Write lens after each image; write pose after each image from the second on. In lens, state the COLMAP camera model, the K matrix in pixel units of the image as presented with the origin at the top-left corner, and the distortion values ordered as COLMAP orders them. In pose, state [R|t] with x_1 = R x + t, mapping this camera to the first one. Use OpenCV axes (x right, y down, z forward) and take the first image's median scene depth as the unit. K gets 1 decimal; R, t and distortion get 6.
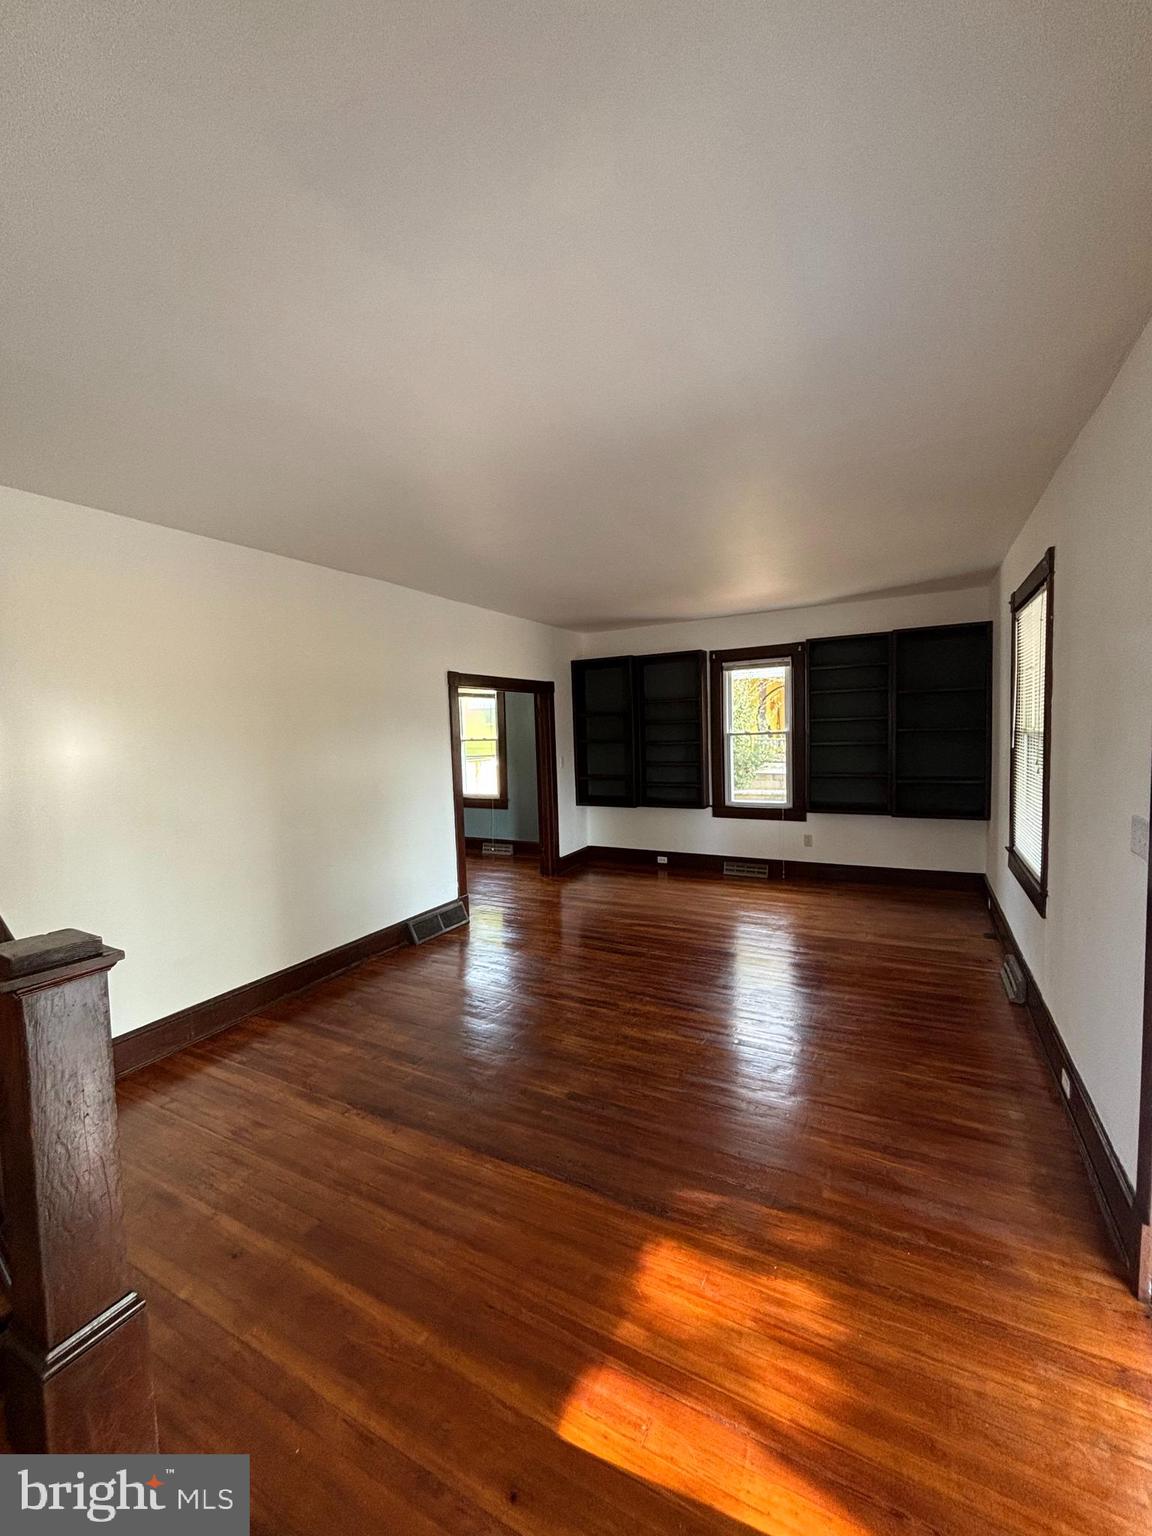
lens RADIAL K [[616.3, 0, 572.0], [0, 616.3, 769.0], [0, 0, 1]] dist [0.001469, 0.000383]
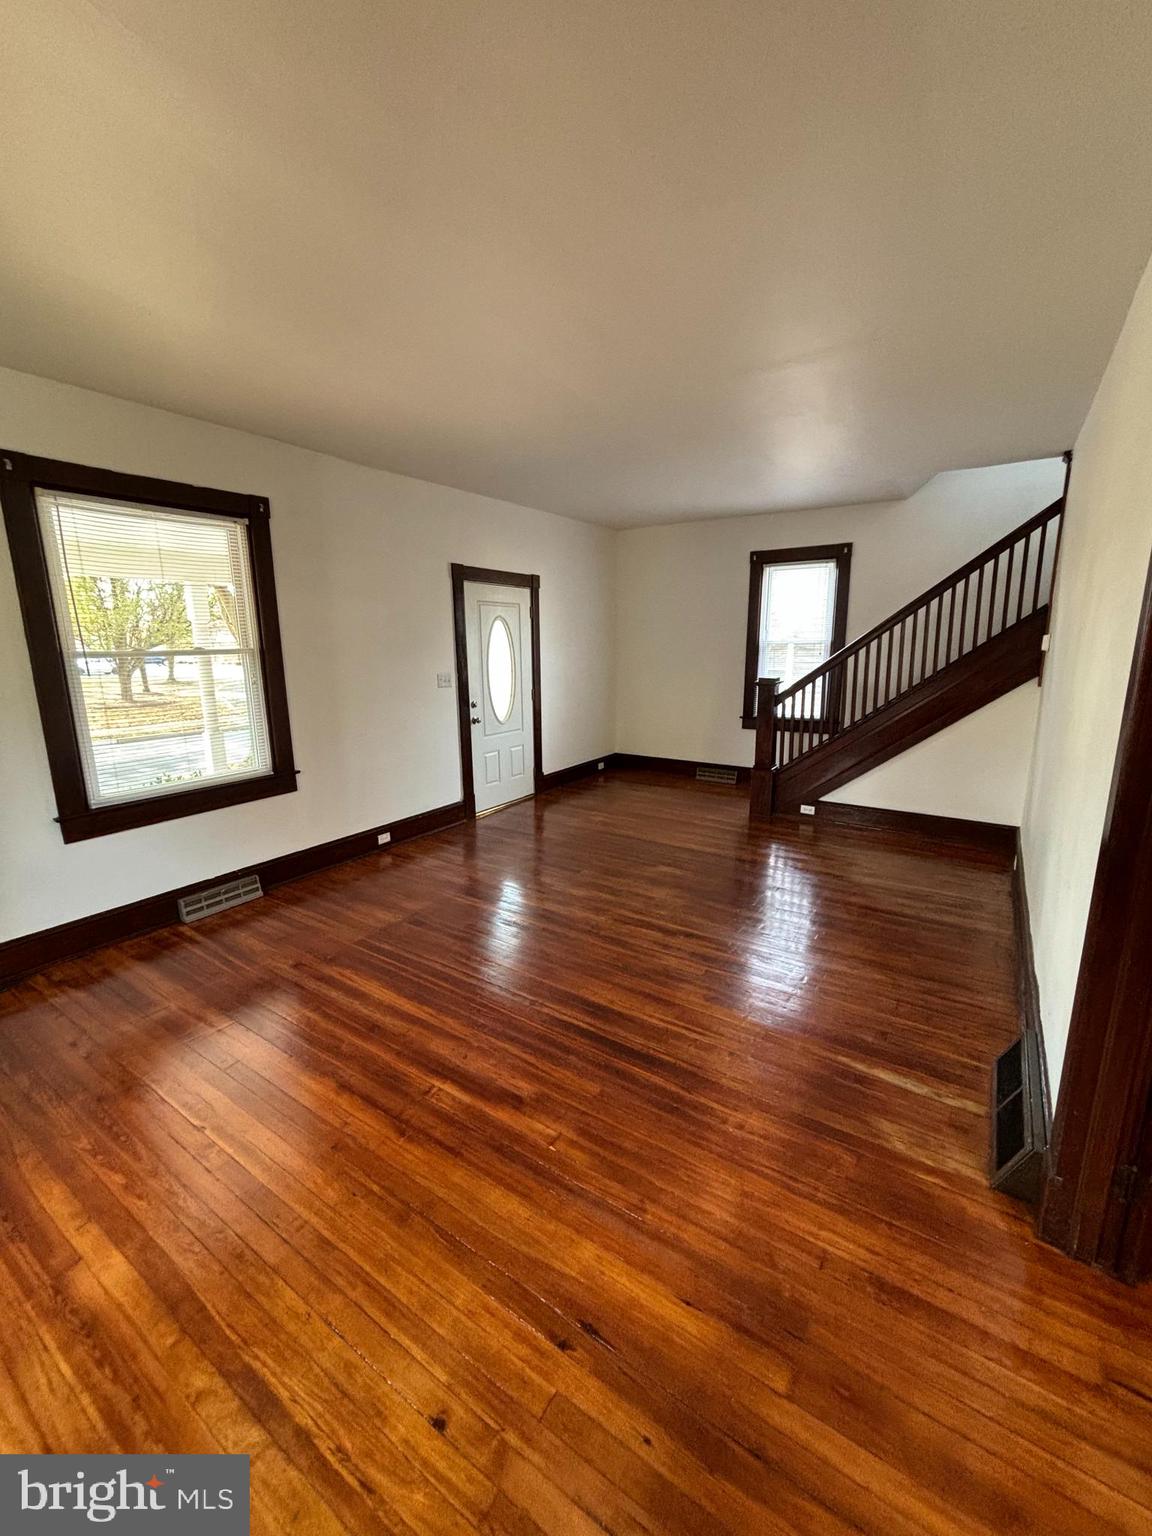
lens RADIAL K [[616.3, 0, 572.0], [0, 616.3, 769.0], [0, 0, 1]] dist [0.001469, 0.000383]
pose [[-0.994930, 0.025184, 0.097361, 0.034273], [0.049974, 0.963950, 0.261347, -0.094337], [-0.087269, 0.264887, -0.960322, 1.702612]]
